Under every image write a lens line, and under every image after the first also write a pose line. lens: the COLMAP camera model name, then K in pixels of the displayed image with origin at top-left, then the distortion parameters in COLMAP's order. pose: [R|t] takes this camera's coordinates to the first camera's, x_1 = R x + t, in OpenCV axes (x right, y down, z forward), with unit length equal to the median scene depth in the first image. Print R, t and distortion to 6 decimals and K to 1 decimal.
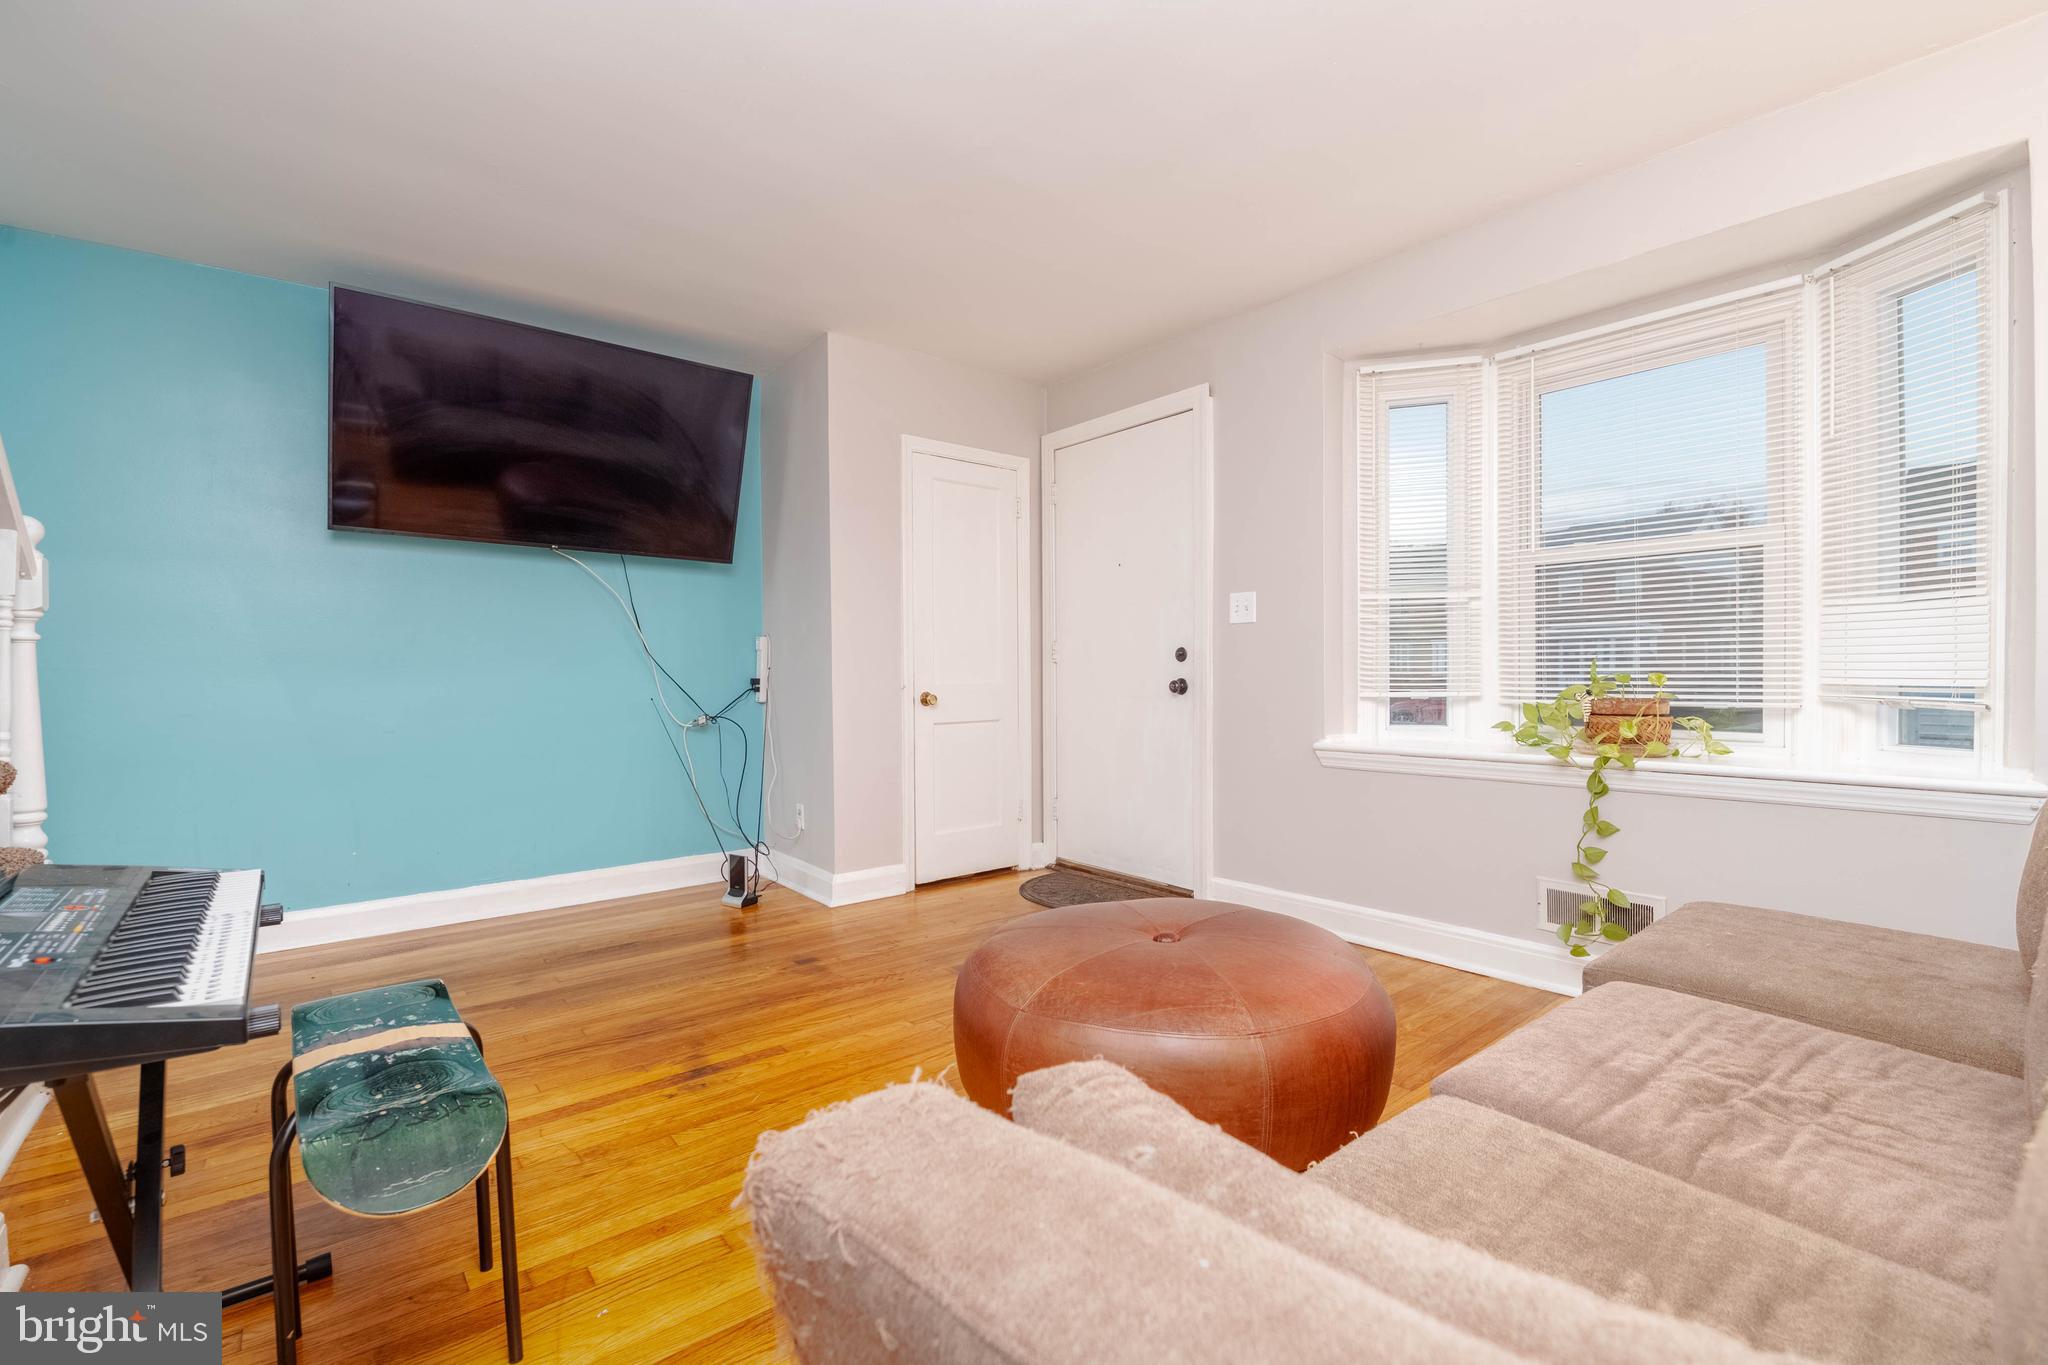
lens RADIAL K [[898.9, 0, 1031.1], [0, 898.9, 670.1], [0, 0, 1]] dist [0.000318, -0.000035]
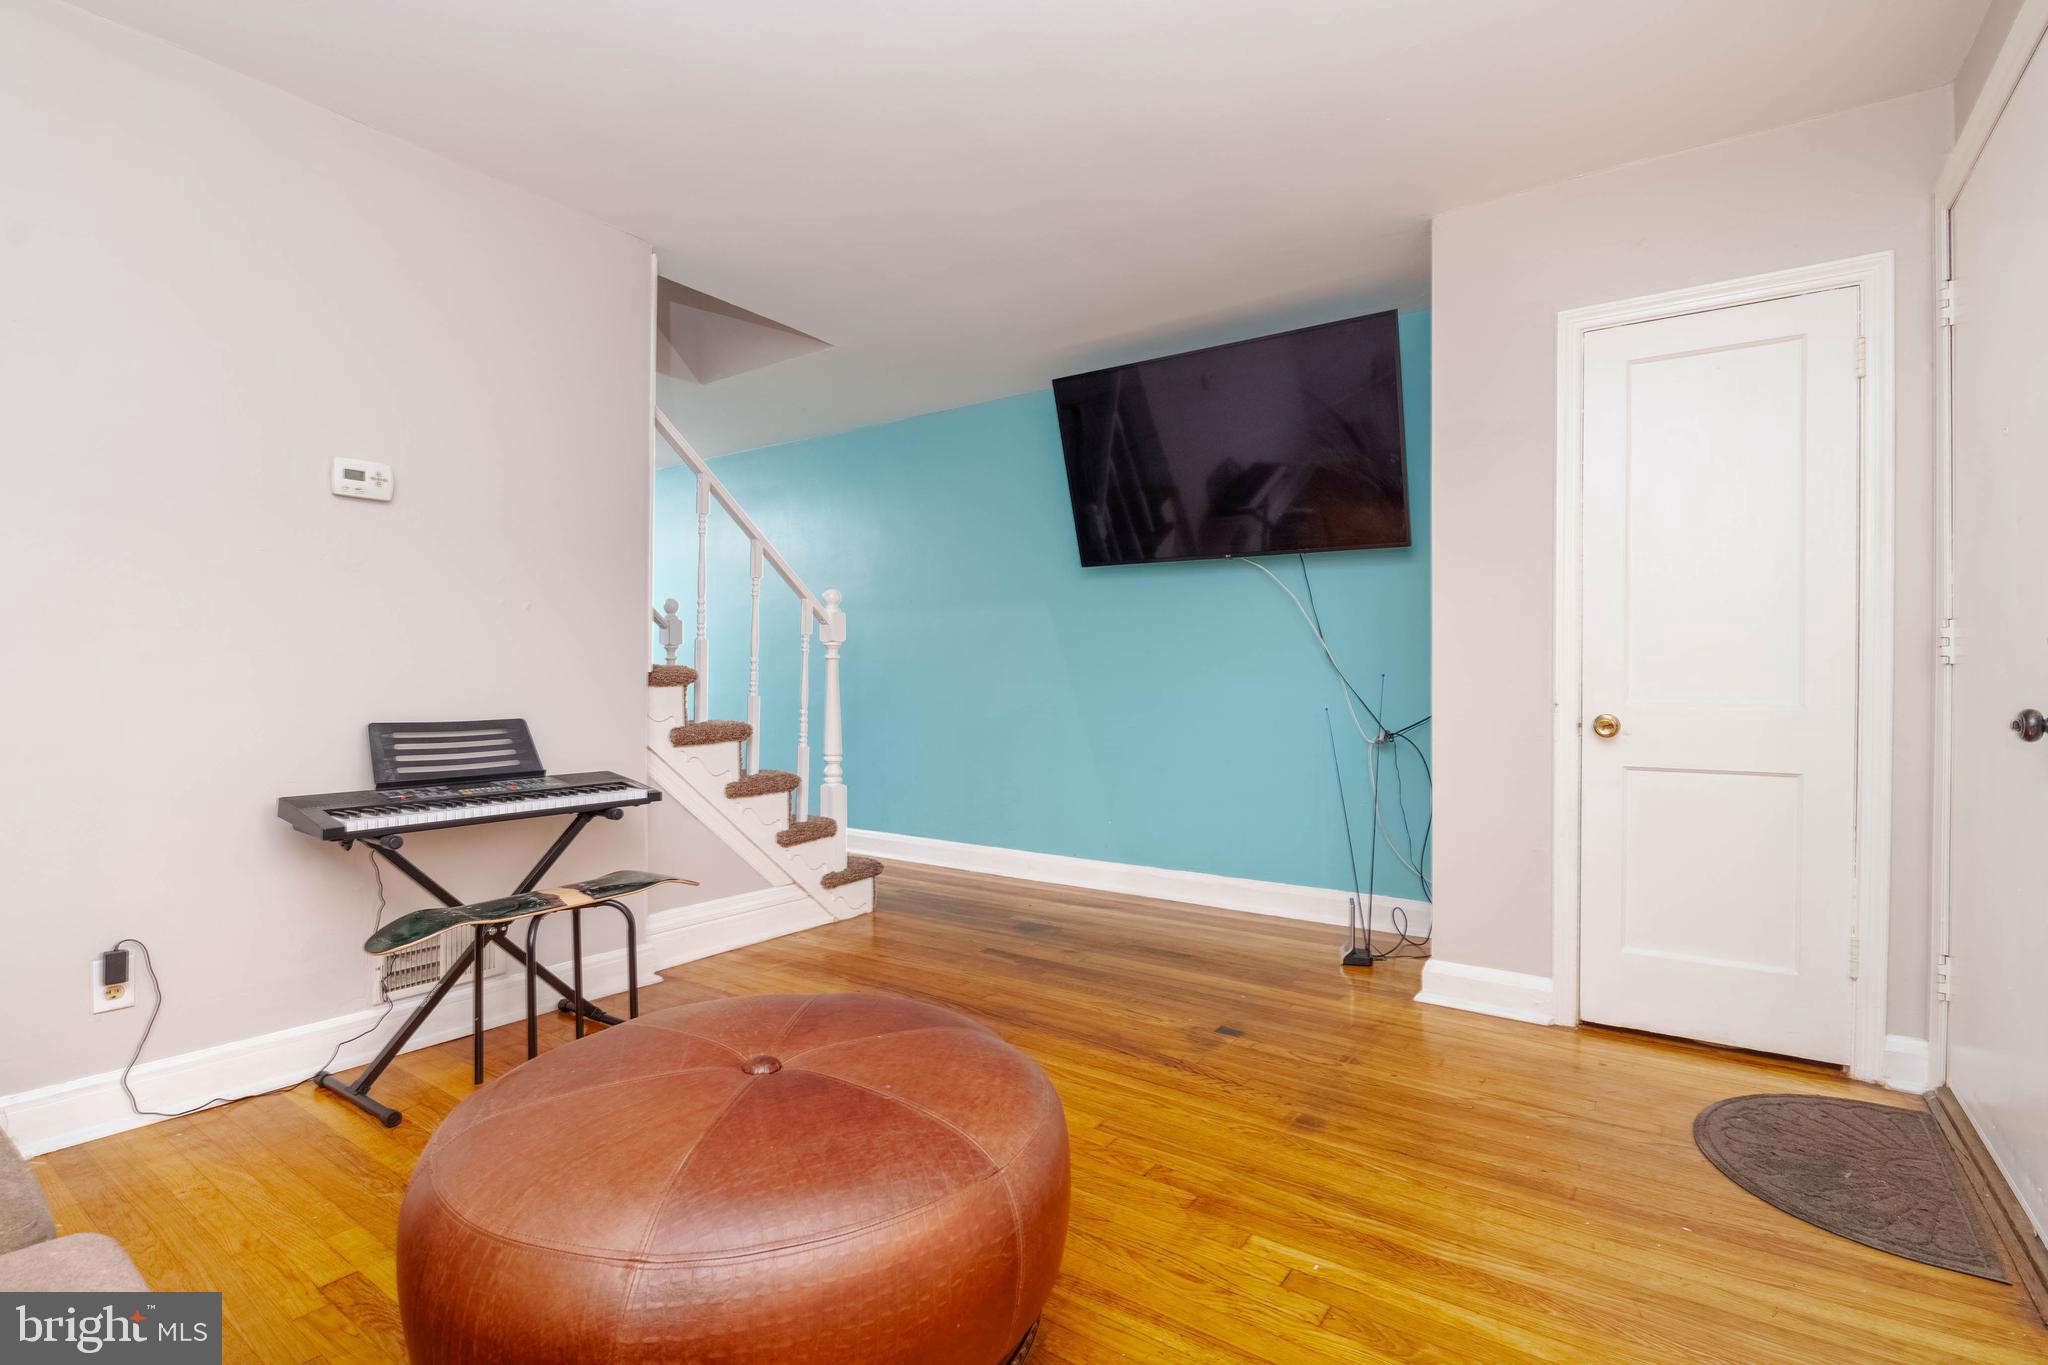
lens RADIAL K [[951.4, 0, 1031.4], [0, 951.4, 674.6], [0, 0, 1]] dist [0.008800, -0.007853]
pose [[0.259510, 0.002296, -0.965738, 0.497900], [-0.002674, 0.999995, 0.001659, -0.004292], [0.965737, 0.002152, 0.259515, 0.545443]]
